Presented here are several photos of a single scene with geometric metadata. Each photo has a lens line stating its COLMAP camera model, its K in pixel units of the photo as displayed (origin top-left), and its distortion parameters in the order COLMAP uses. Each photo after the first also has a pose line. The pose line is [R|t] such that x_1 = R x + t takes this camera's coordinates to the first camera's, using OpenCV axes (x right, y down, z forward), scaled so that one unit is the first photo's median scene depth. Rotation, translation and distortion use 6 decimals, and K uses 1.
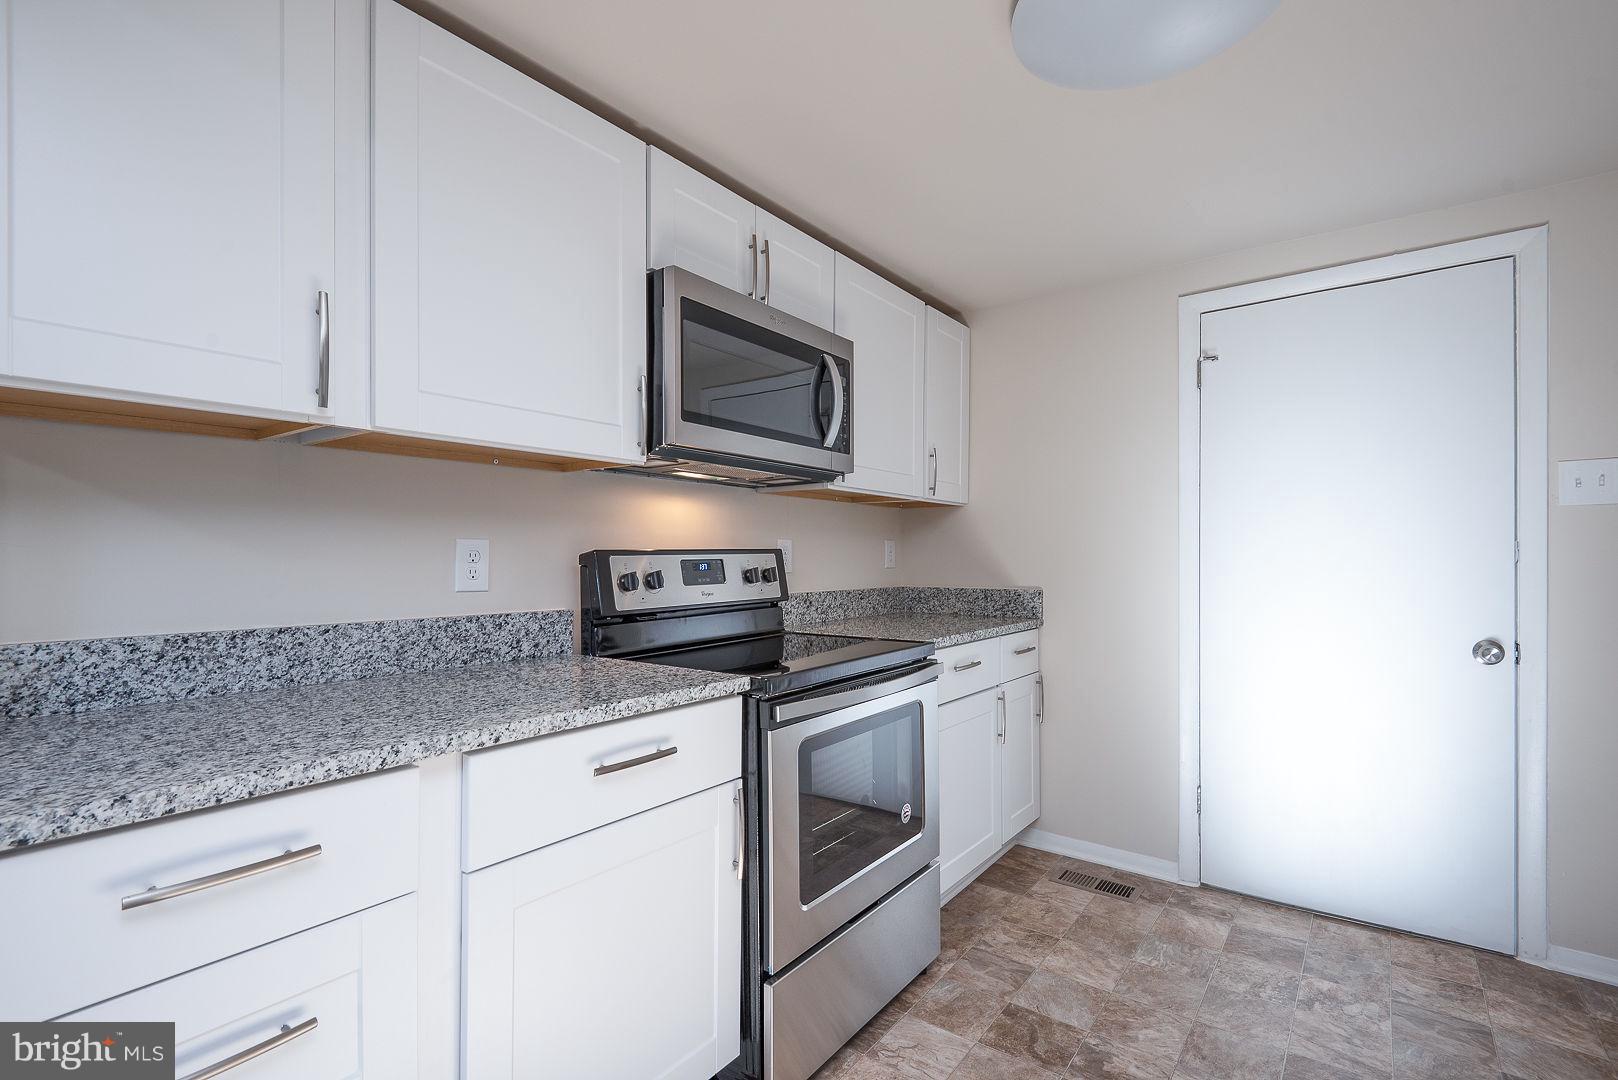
lens RADIAL K [[746.5, 0, 812.8], [0, 746.5, 549.2], [0, 0, 1]] dist [0.020528, -0.012531]
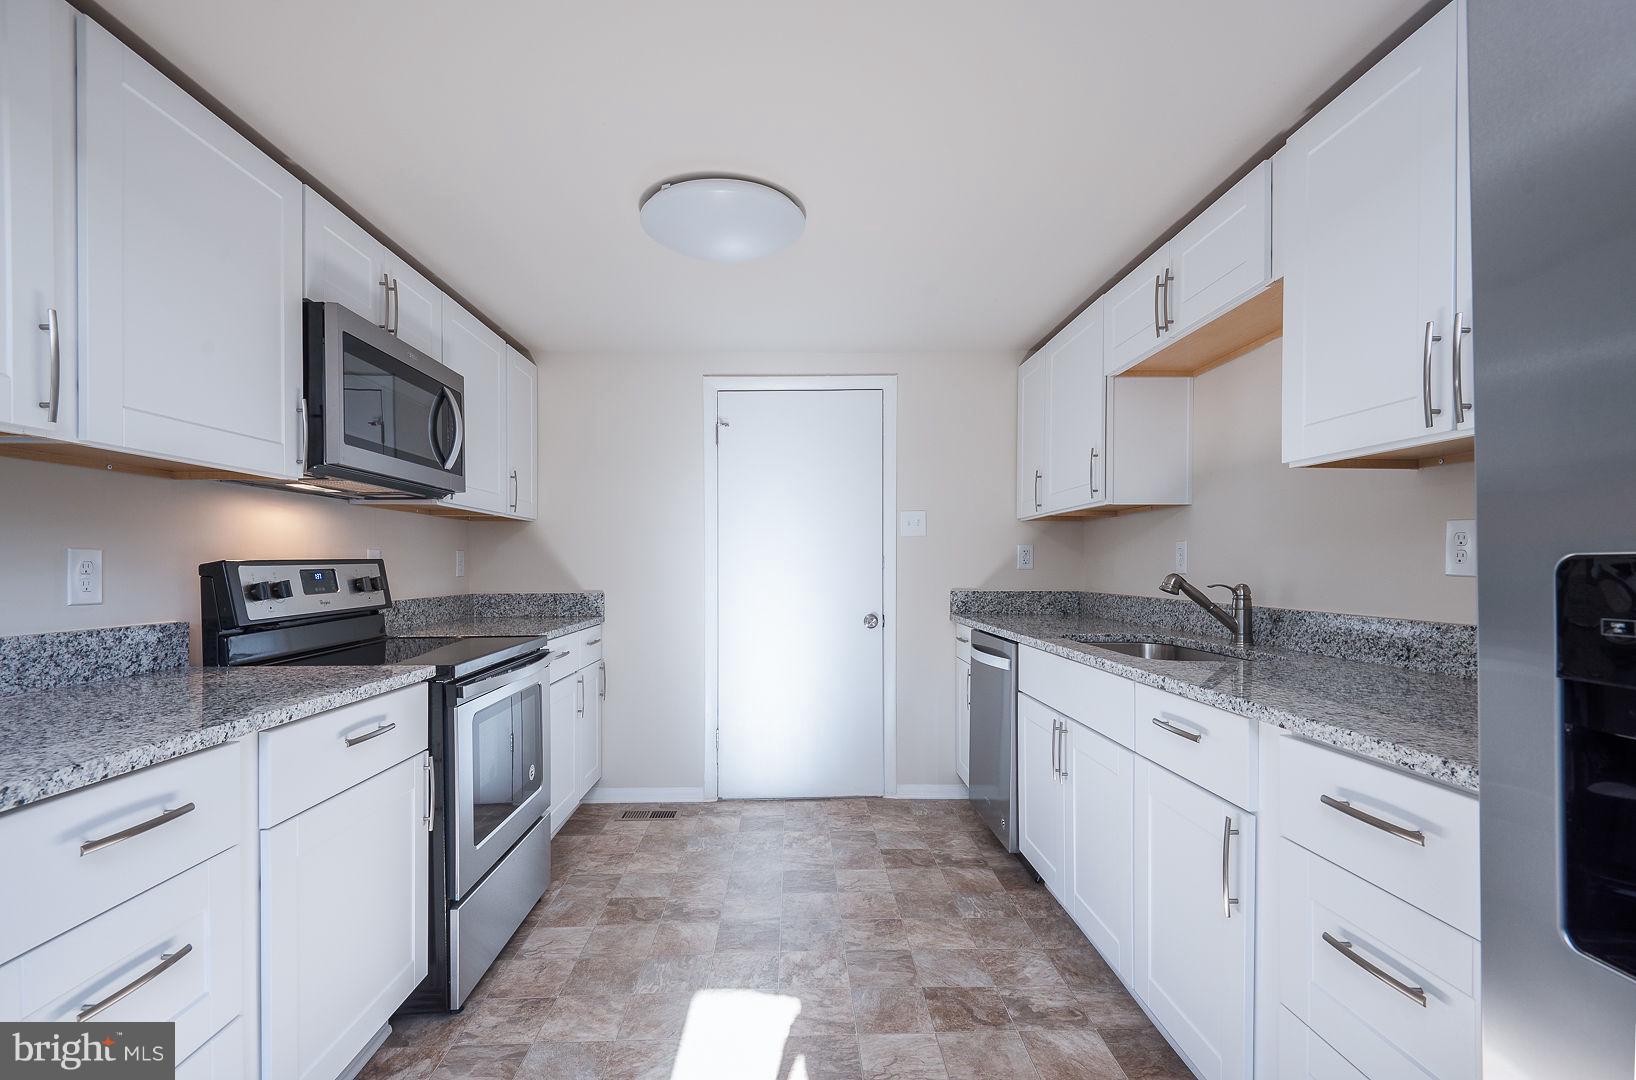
lens RADIAL K [[754.8, 0, 807.7], [0, 754.8, 555.4], [0, 0, 1]] dist [0.020528, -0.012531]
pose [[0.785976, 0.006291, 0.618225, -0.324586], [-0.004158, 0.999979, -0.004890, -0.004099], [-0.618243, 0.001273, 0.785986, -0.302776]]
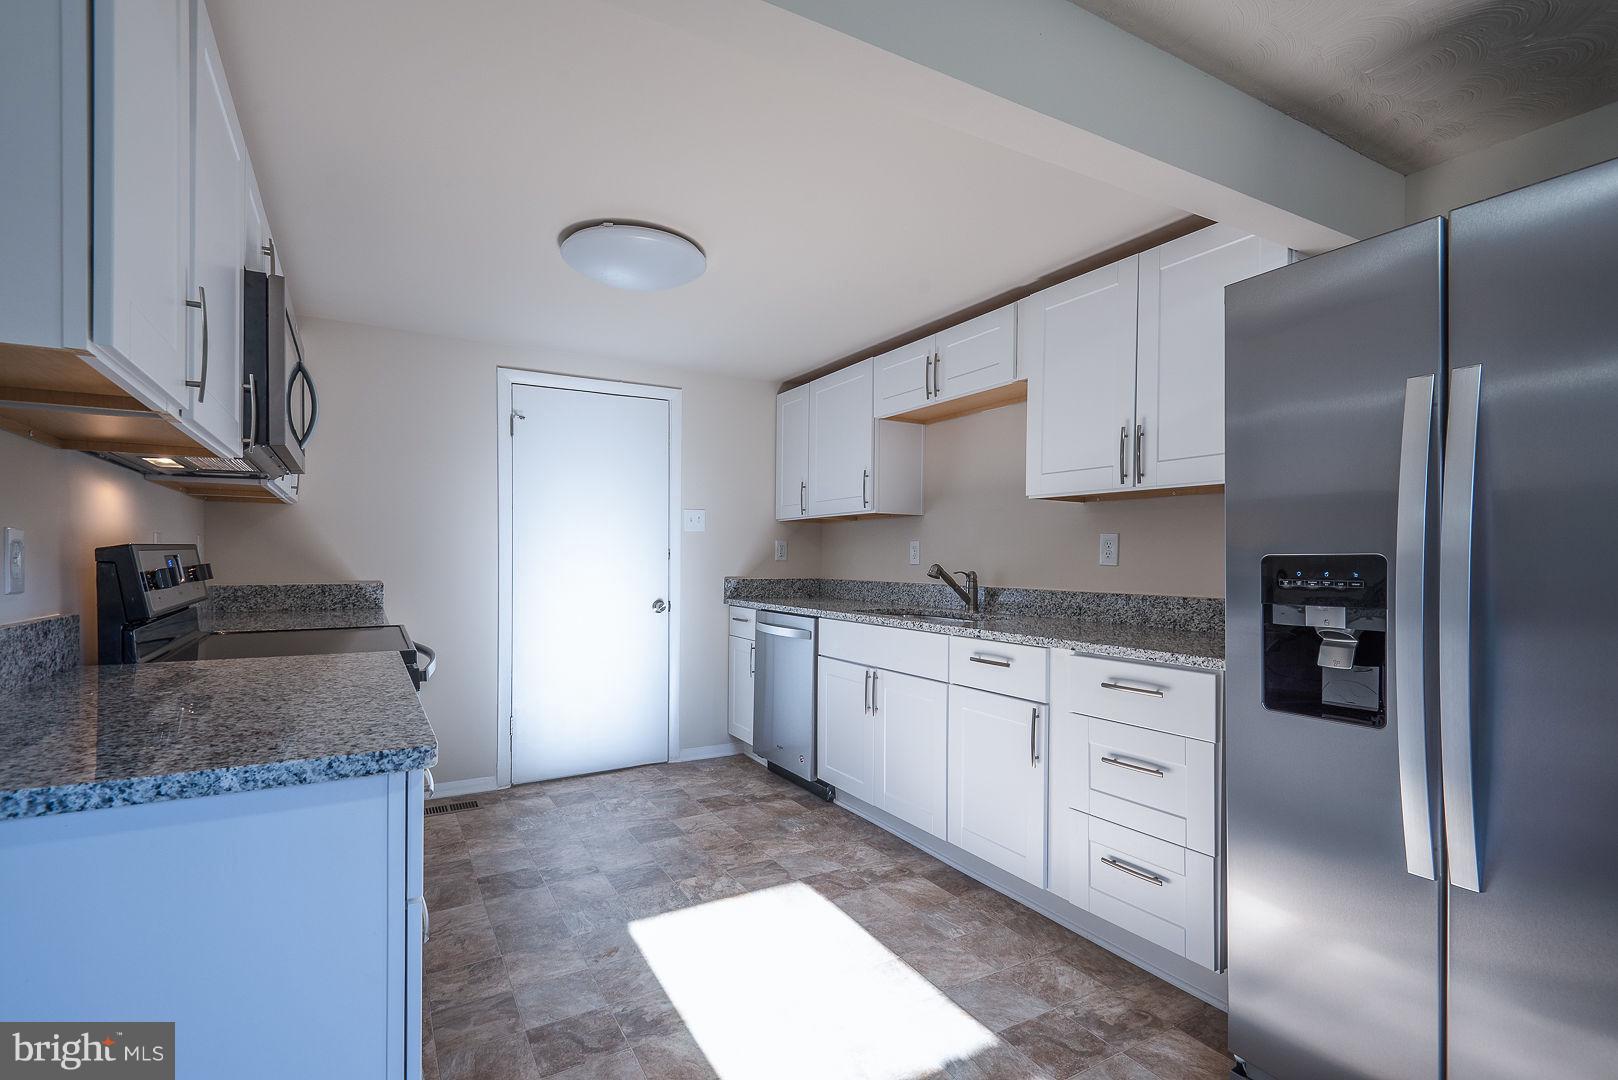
lens RADIAL K [[746.5, 0, 811.6], [0, 746.5, 545.0], [0, 0, 1]] dist [0.020528, -0.012531]
pose [[0.381844, 0.019258, 0.924026, -0.842347], [-0.016111, 0.999770, -0.014179, 0.001551], [-0.924086, -0.009473, 0.382067, -0.093951]]
